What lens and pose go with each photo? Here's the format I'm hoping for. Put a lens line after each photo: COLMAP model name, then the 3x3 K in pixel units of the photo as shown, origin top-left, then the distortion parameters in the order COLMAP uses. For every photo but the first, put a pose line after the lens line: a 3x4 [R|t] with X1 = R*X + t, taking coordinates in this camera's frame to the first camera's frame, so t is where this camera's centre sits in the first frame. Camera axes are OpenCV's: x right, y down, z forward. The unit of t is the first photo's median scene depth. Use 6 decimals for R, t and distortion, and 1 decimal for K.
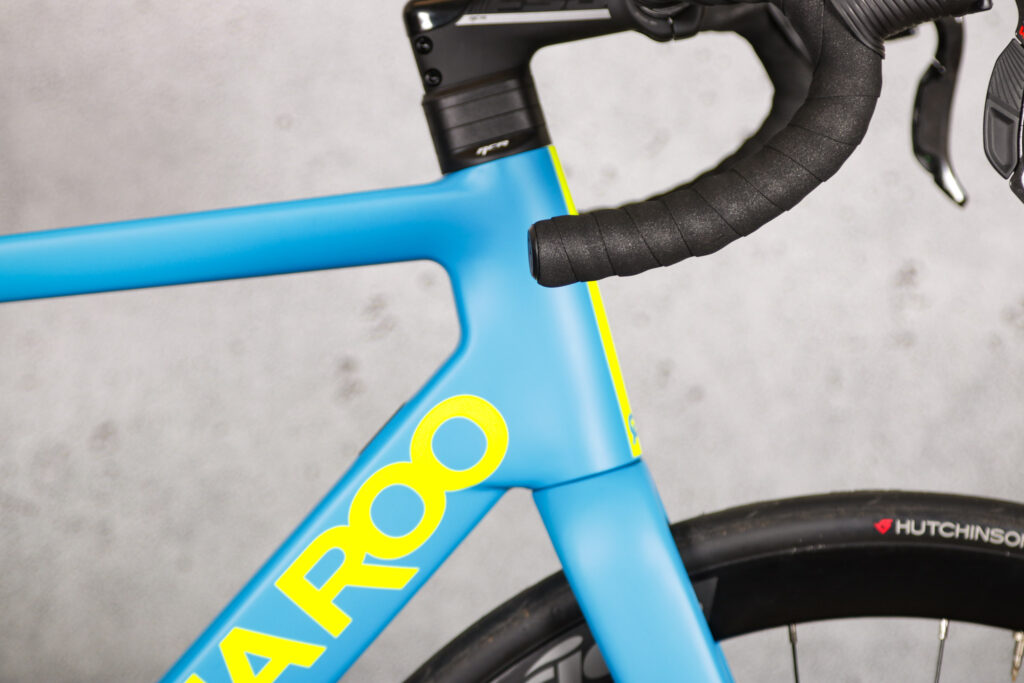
lens RADIAL K [[4711.9, 0, 512.0], [0, 4711.9, 341.5], [0, 0, 1]] dist [0.515279, 1.498670]
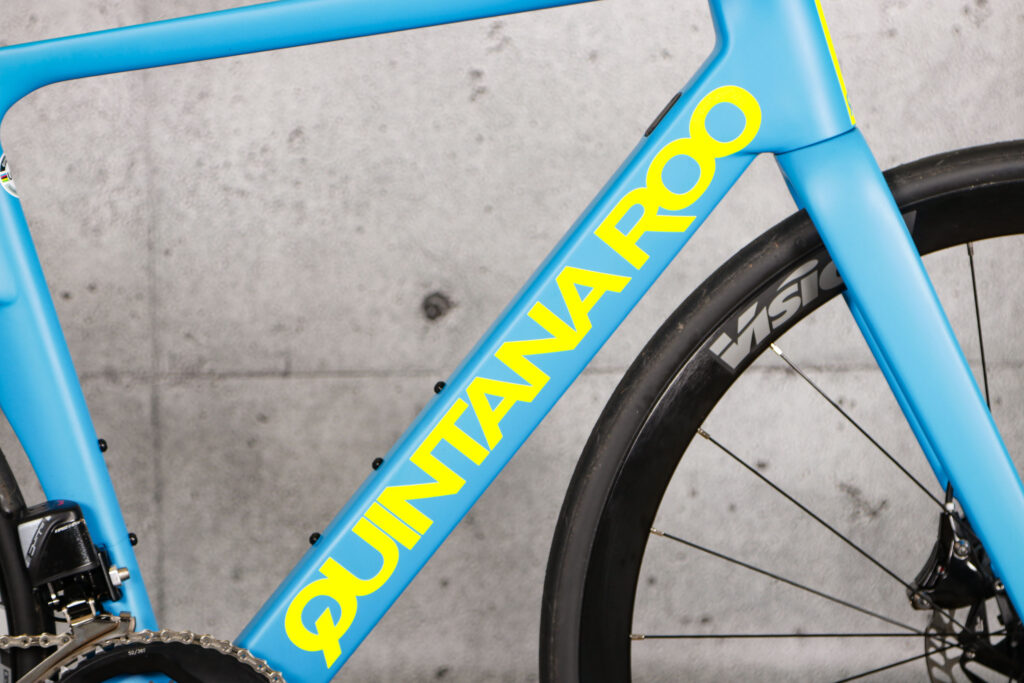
lens RADIAL K [[3591.6, 0, 512.0], [0, 3591.6, 341.5], [0, 0, 1]] dist [0.282998, 3.108946]
pose [[0.996182, -0.055086, 0.067733, -0.144739], [0.049581, 0.995525, 0.080441, -0.001660], [-0.071861, -0.076776, 0.994455, -0.024614]]
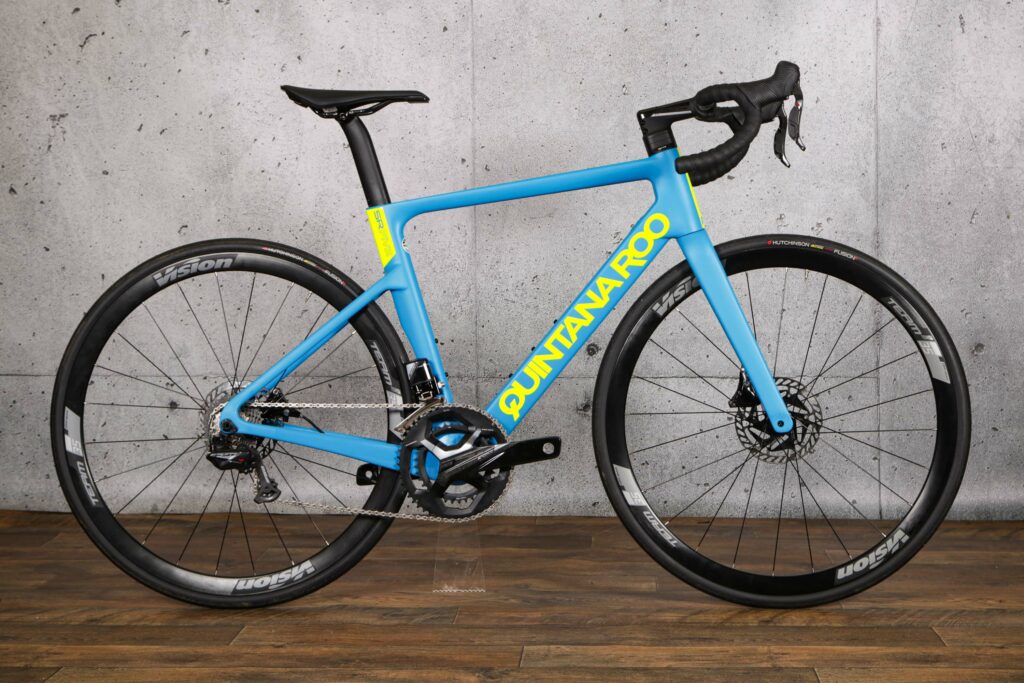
lens RADIAL K [[2206.6, 0, 512.0], [0, 2206.6, 341.5], [0, 0, 1]] dist [0.109667, 0.037691]
pose [[0.997896, -0.044321, -0.047323, -0.047276], [0.042813, 0.998557, -0.032417, 0.166643], [0.048691, 0.030322, 0.998354, -0.776625]]
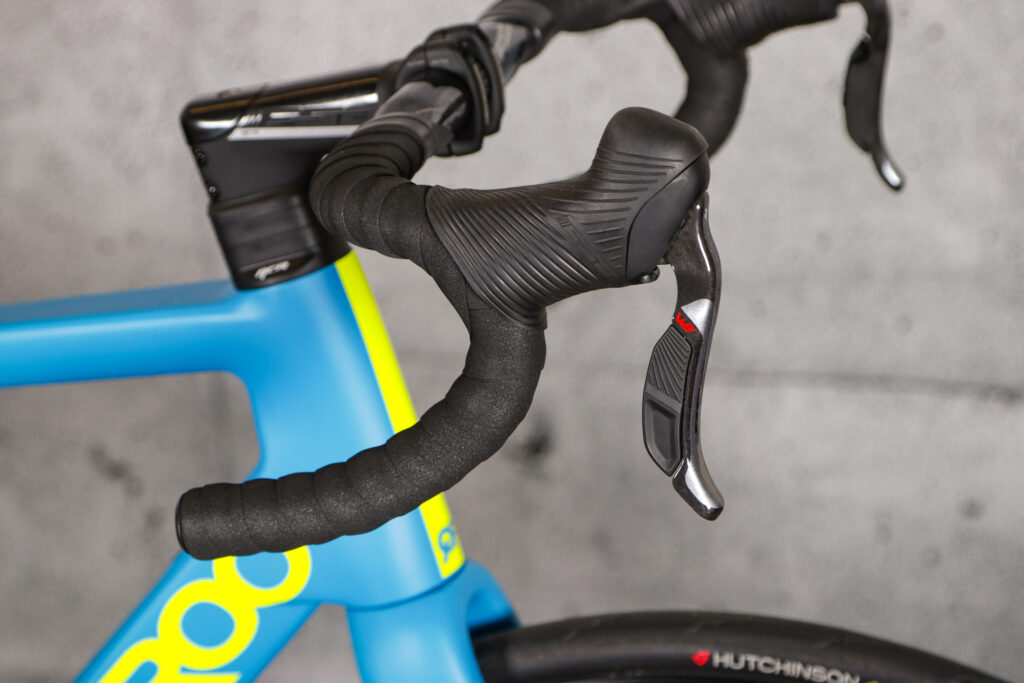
lens RADIAL K [[3896.9, 0, 512.0], [0, 3896.9, 341.5], [0, 0, 1]] dist [-0.044649, 31.940011]
pose [[0.970455, 0.019584, -0.240485, 0.227697], [0.049399, 0.959460, 0.277481, -0.239075], [0.236170, -0.281163, 0.930146, 0.284909]]
